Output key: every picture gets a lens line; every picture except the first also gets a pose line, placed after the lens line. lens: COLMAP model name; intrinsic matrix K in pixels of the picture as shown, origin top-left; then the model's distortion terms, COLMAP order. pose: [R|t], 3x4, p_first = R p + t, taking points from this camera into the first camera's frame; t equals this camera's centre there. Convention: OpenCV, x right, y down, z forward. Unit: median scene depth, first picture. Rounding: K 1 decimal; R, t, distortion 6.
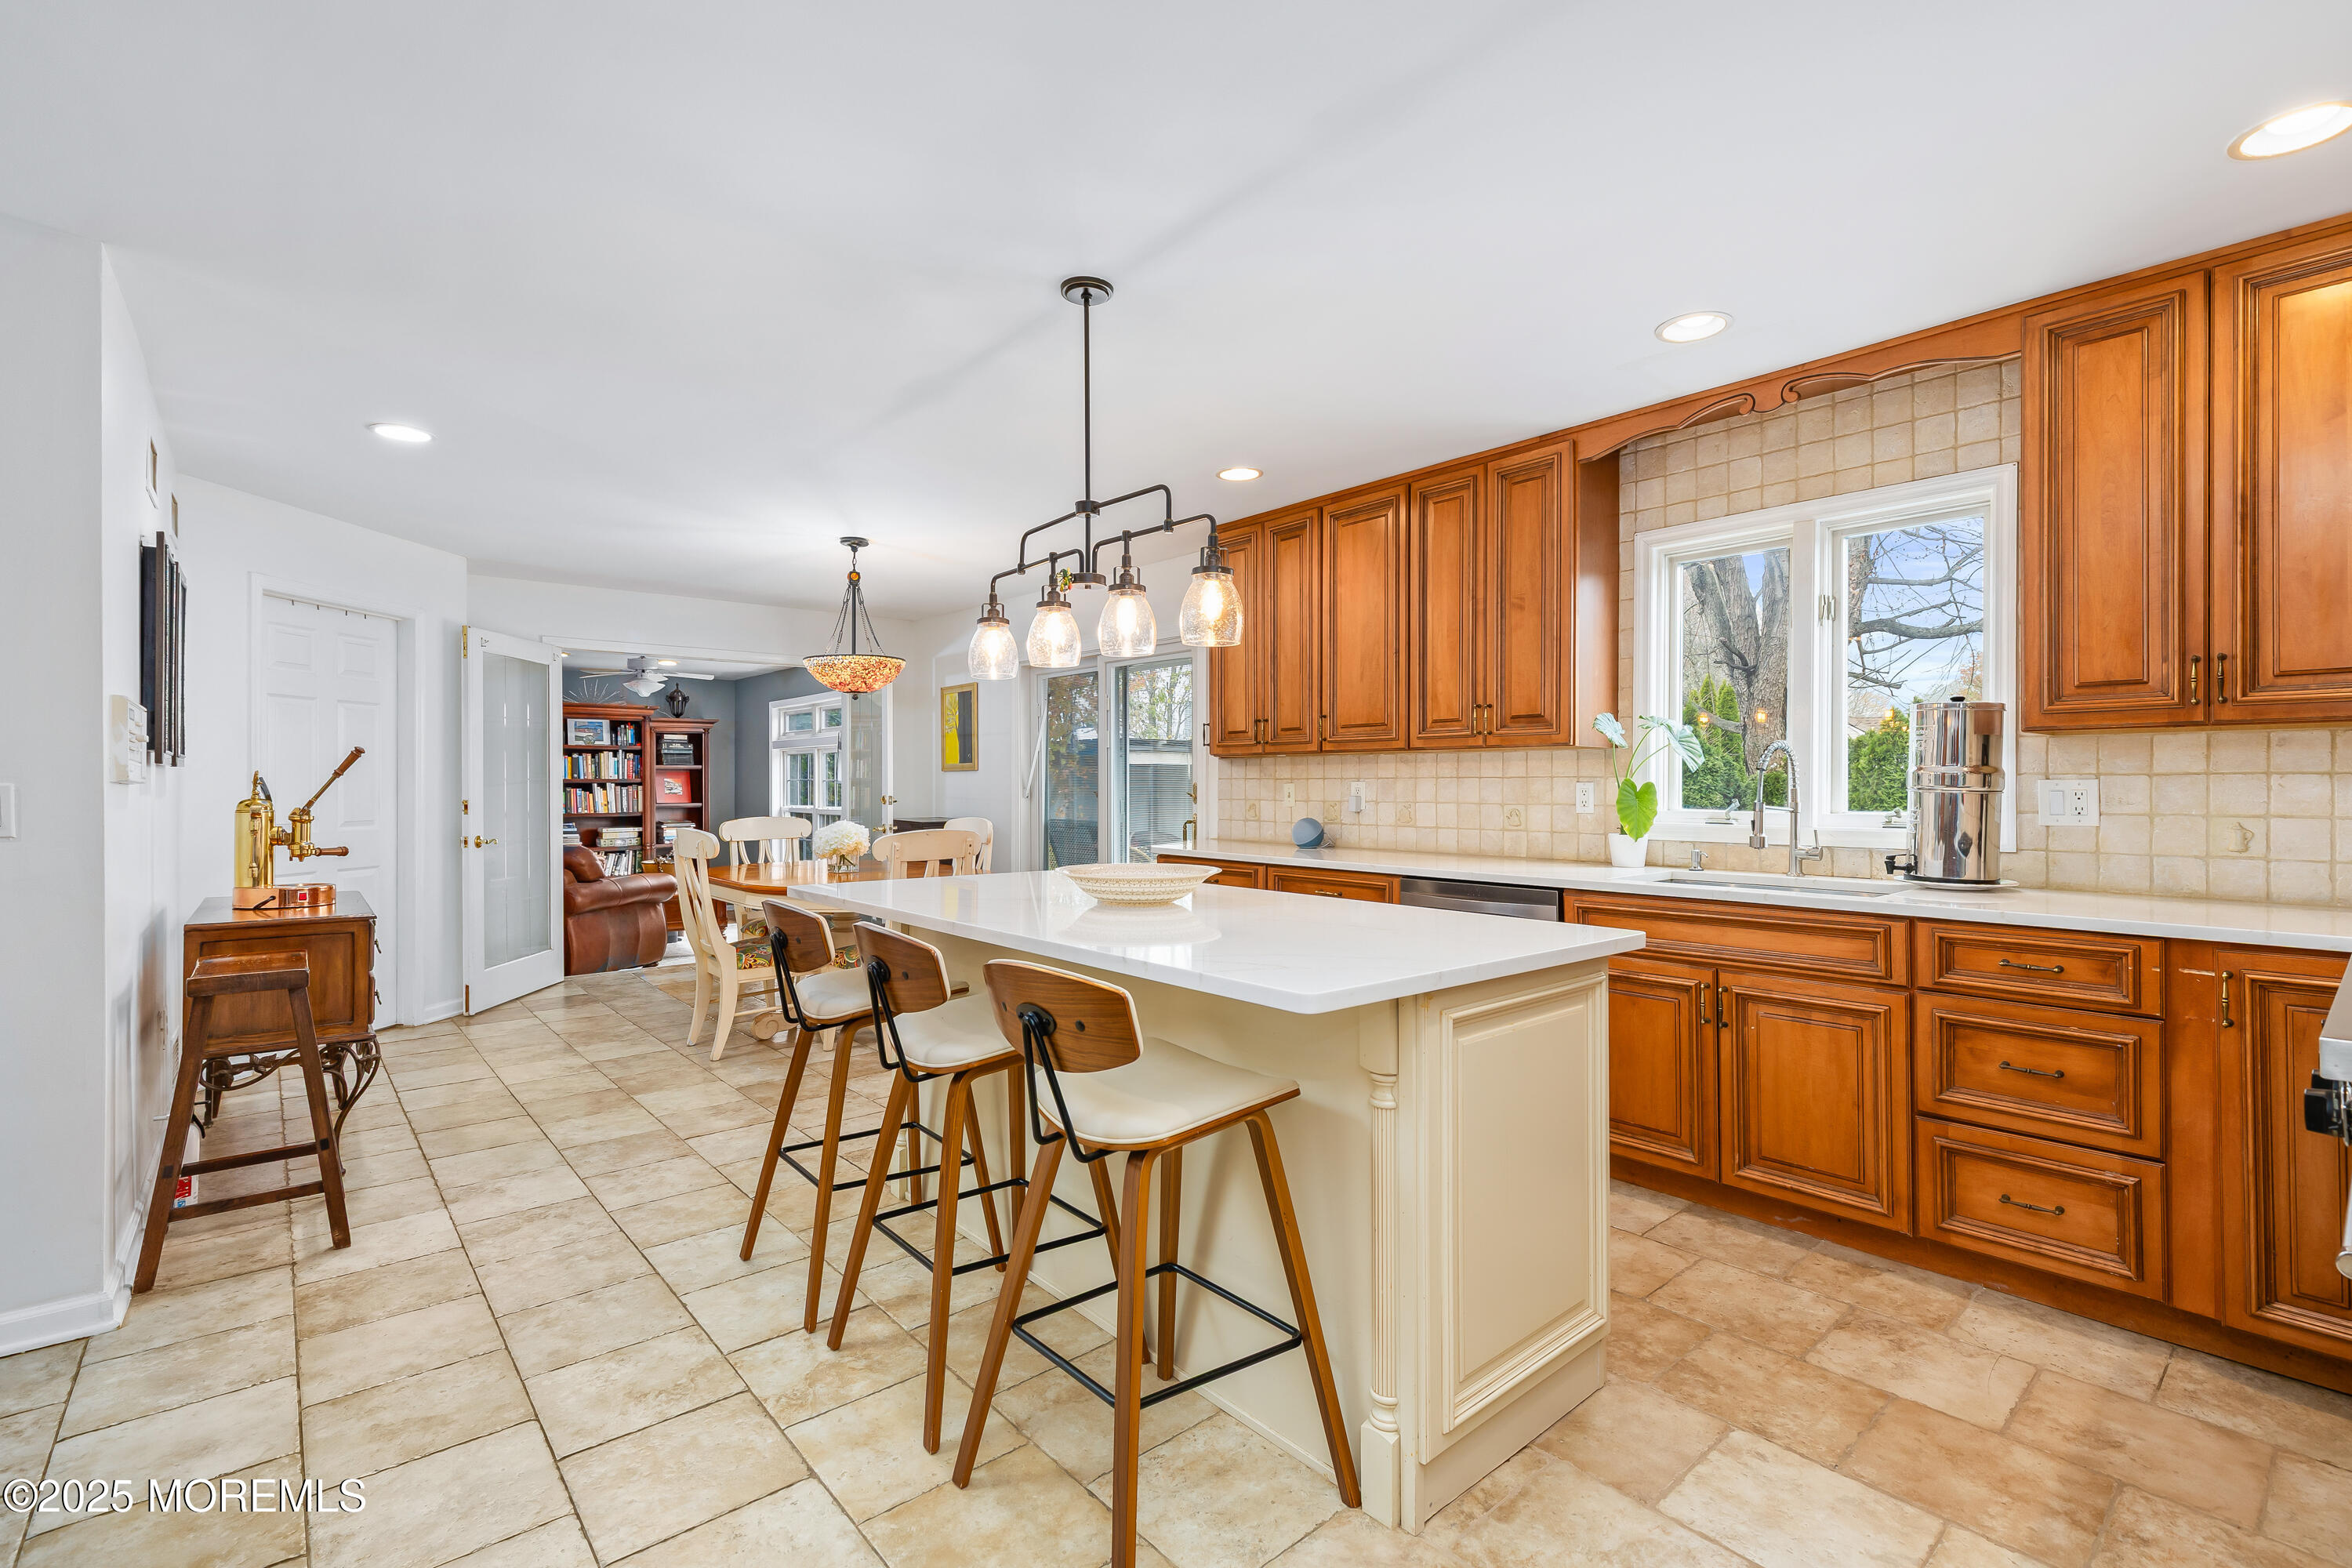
lens RADIAL K [[1069.4, 0, 1210.0], [0, 1069.4, 786.6], [0, 0, 1]] dist [0.005940, 0.000348]
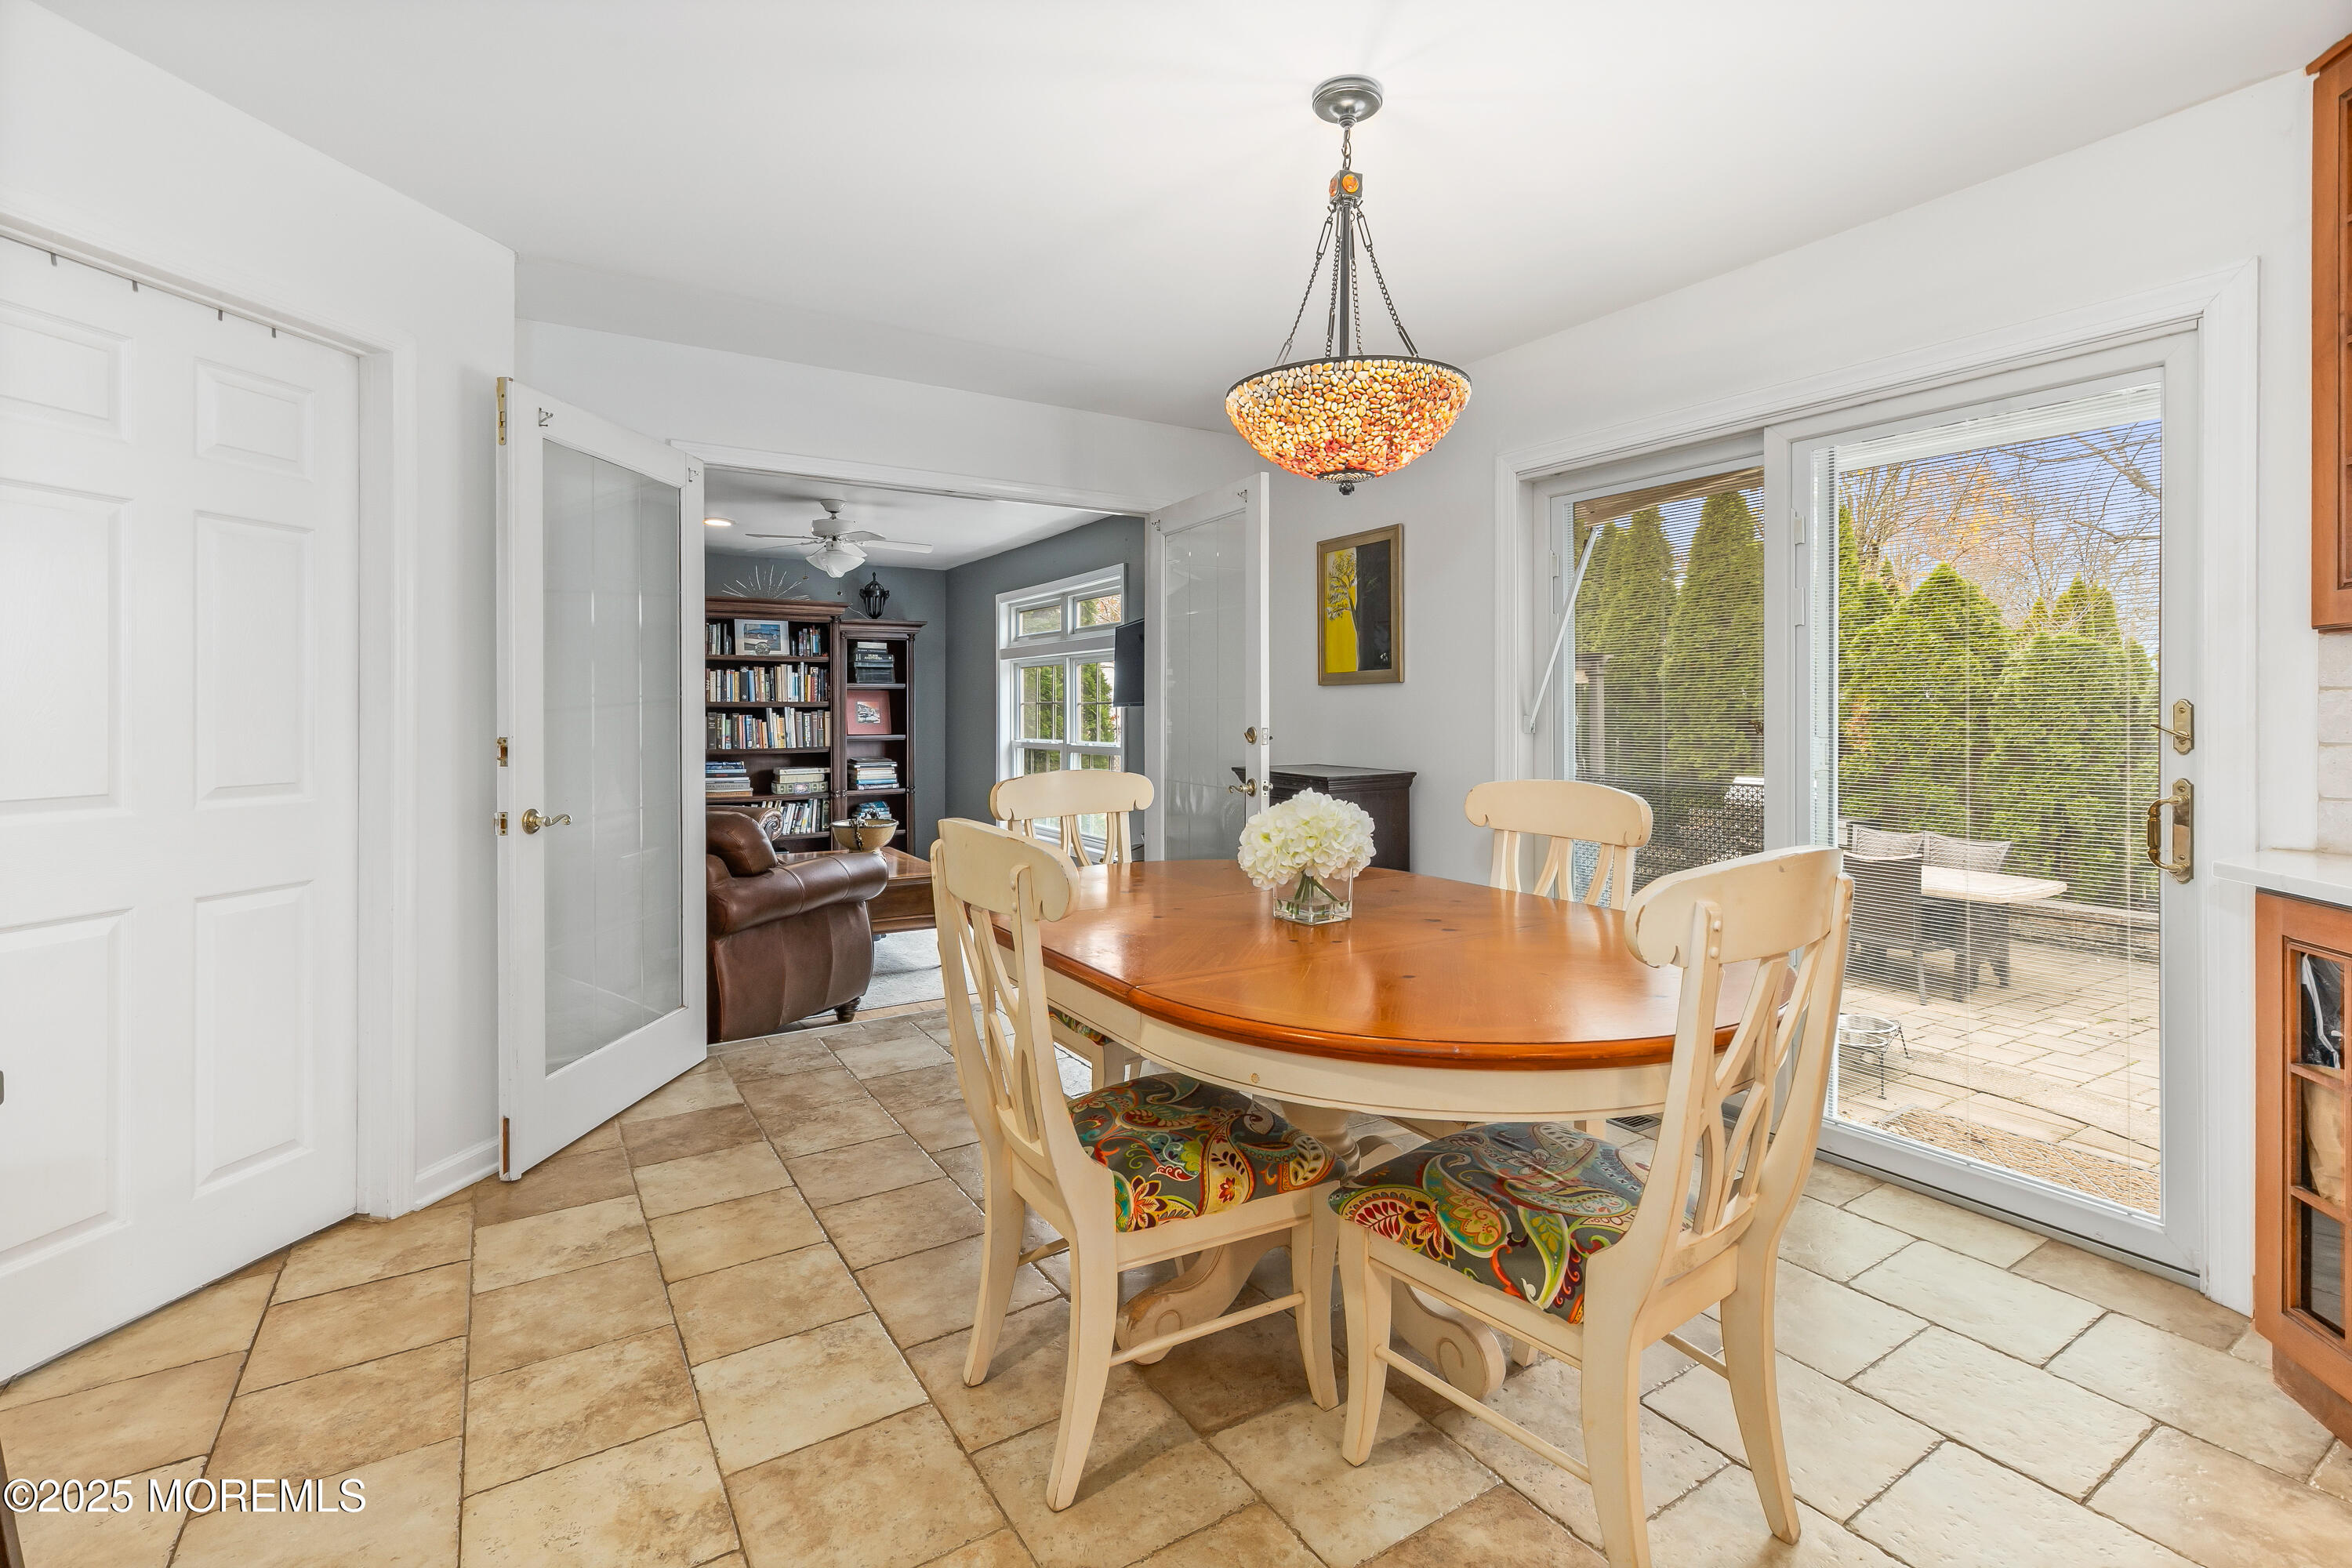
lens RADIAL K [[1069.4, 0, 1209.4], [0, 1069.4, 712.7], [0, 0, 1]] dist [0.005940, 0.000348]
pose [[0.990271, 0.000460, -0.139149, -0.173591], [-0.000689, 0.999998, -0.001595, 0.001315], [0.139148, 0.001675, 0.990270, 0.315705]]
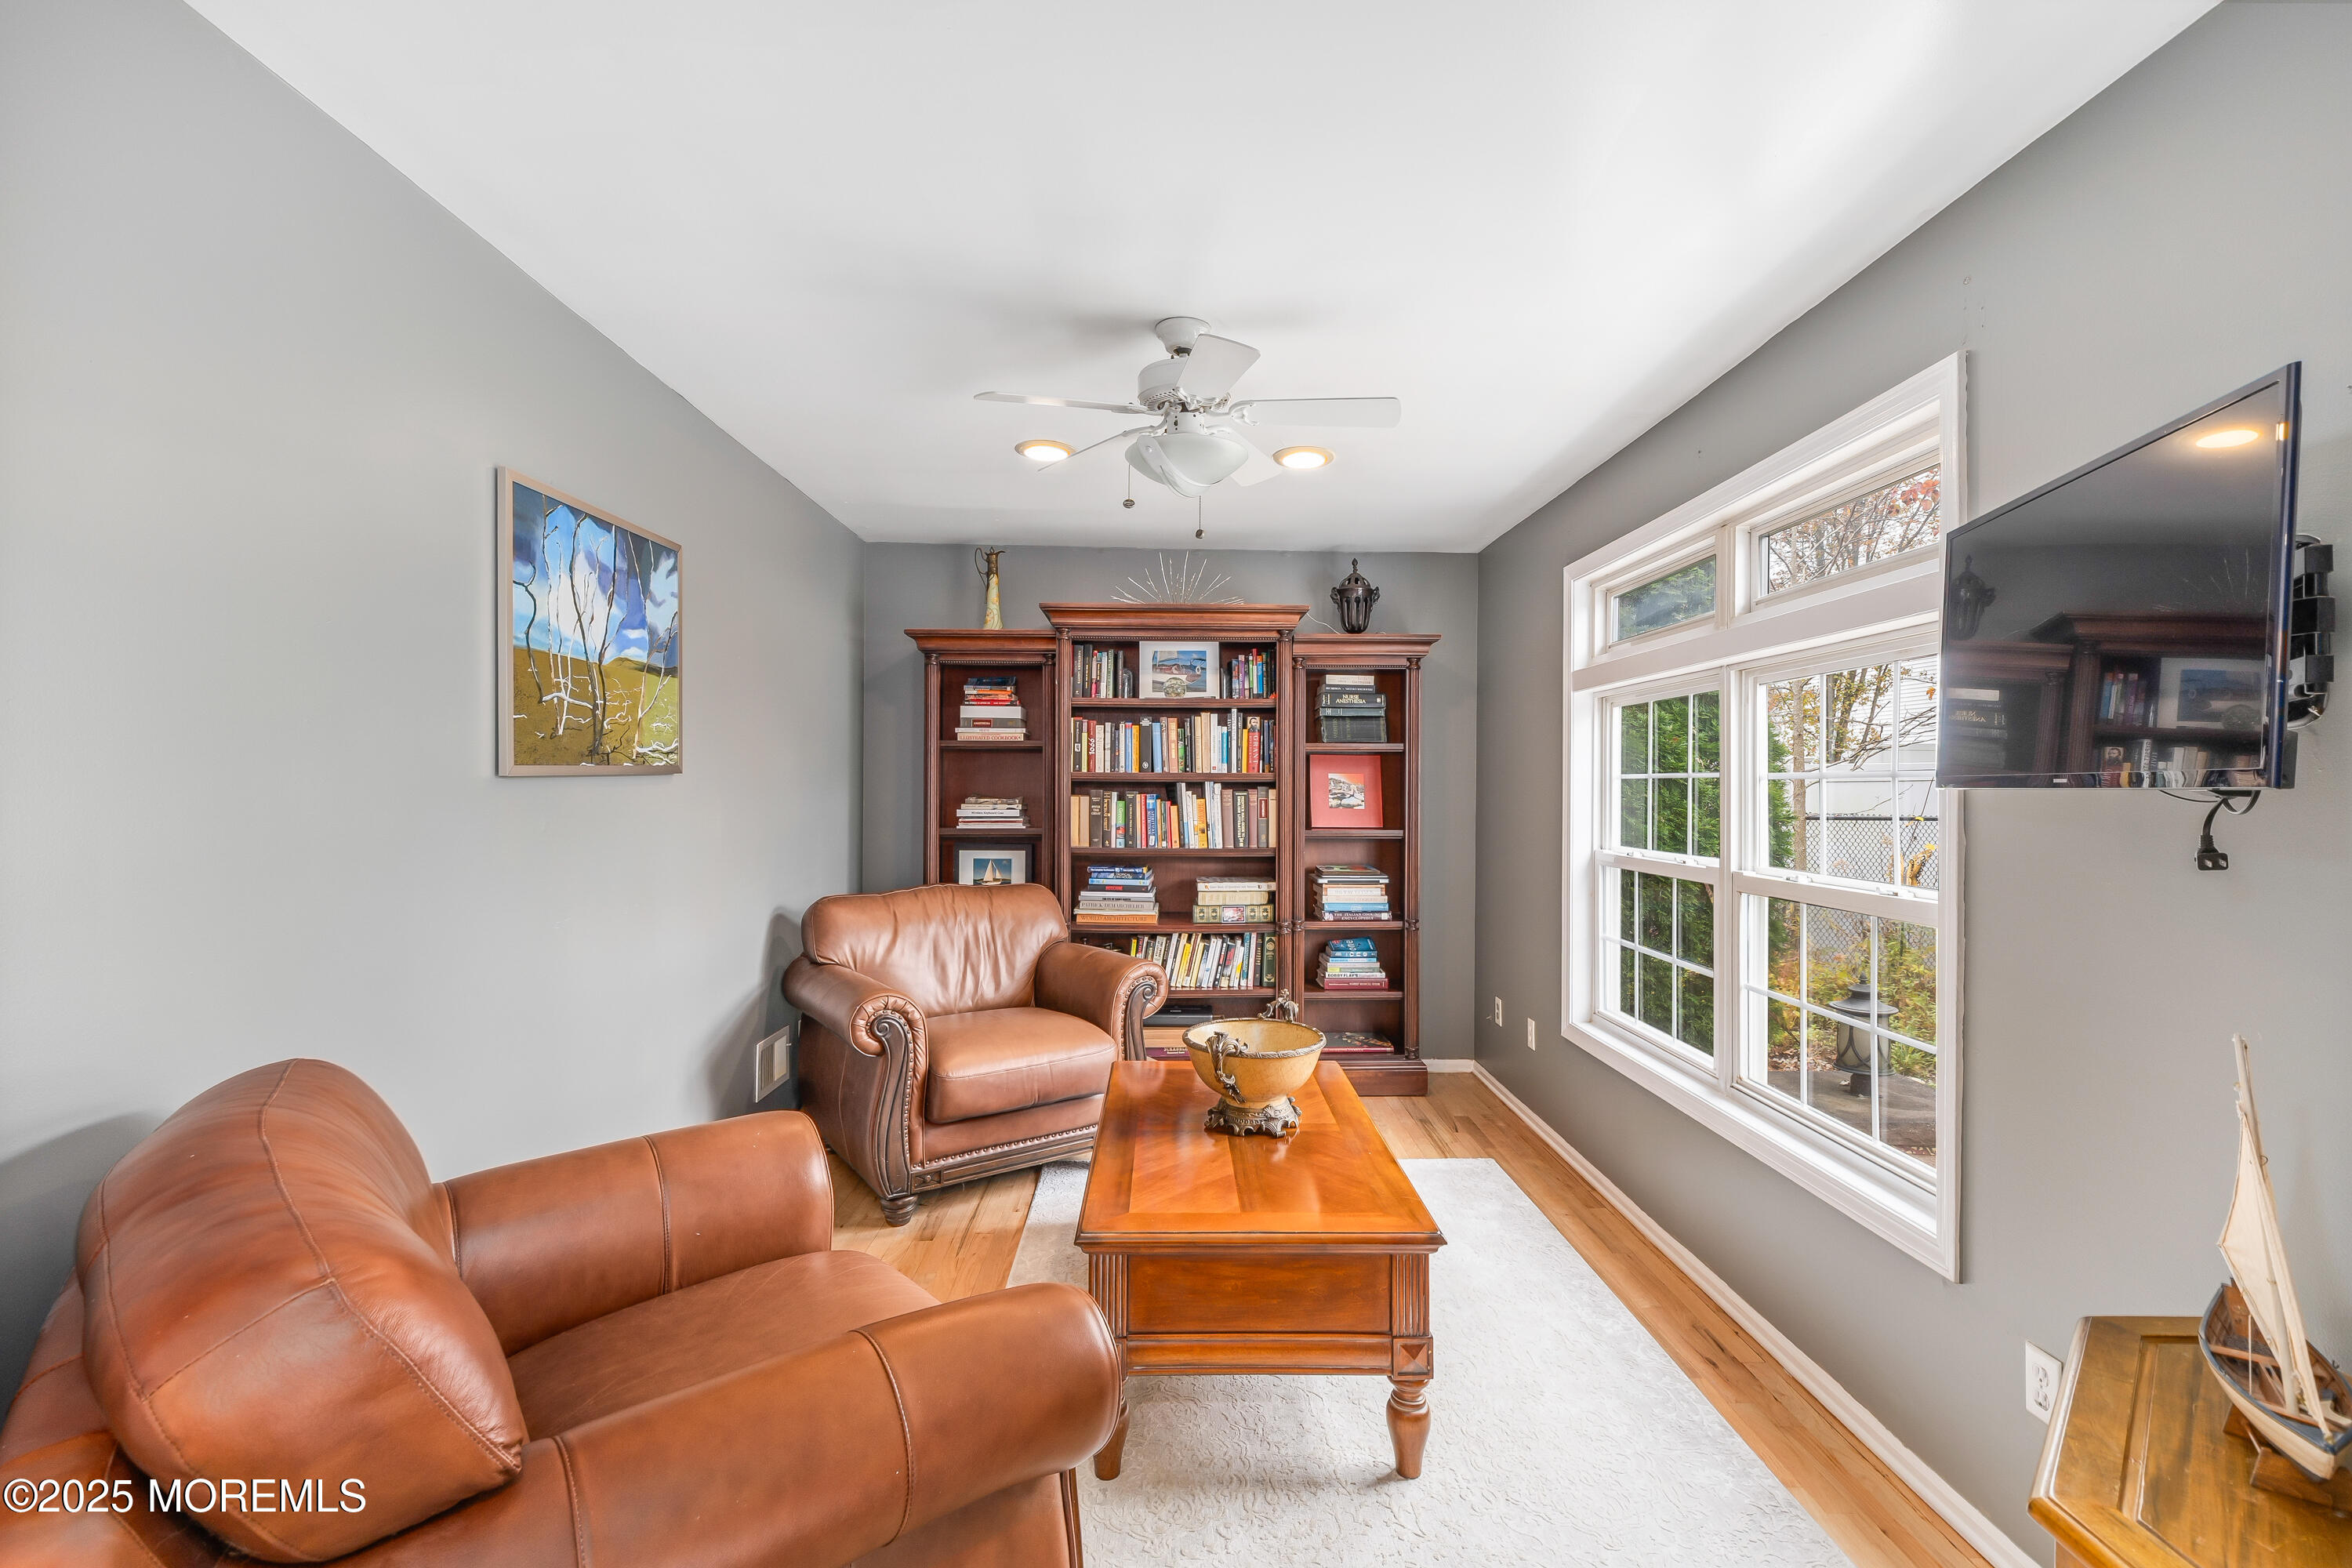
lens RADIAL K [[1069.4, 0, 1182.6], [0, 1069.4, 782.2], [0, 0, 1]] dist [0.005940, 0.000348]
pose [[0.771589, 0.007473, -0.636078, -0.284097], [-0.009757, 0.999952, -0.000087, -0.003116], [0.636047, 0.006274, 0.771625, 0.645827]]
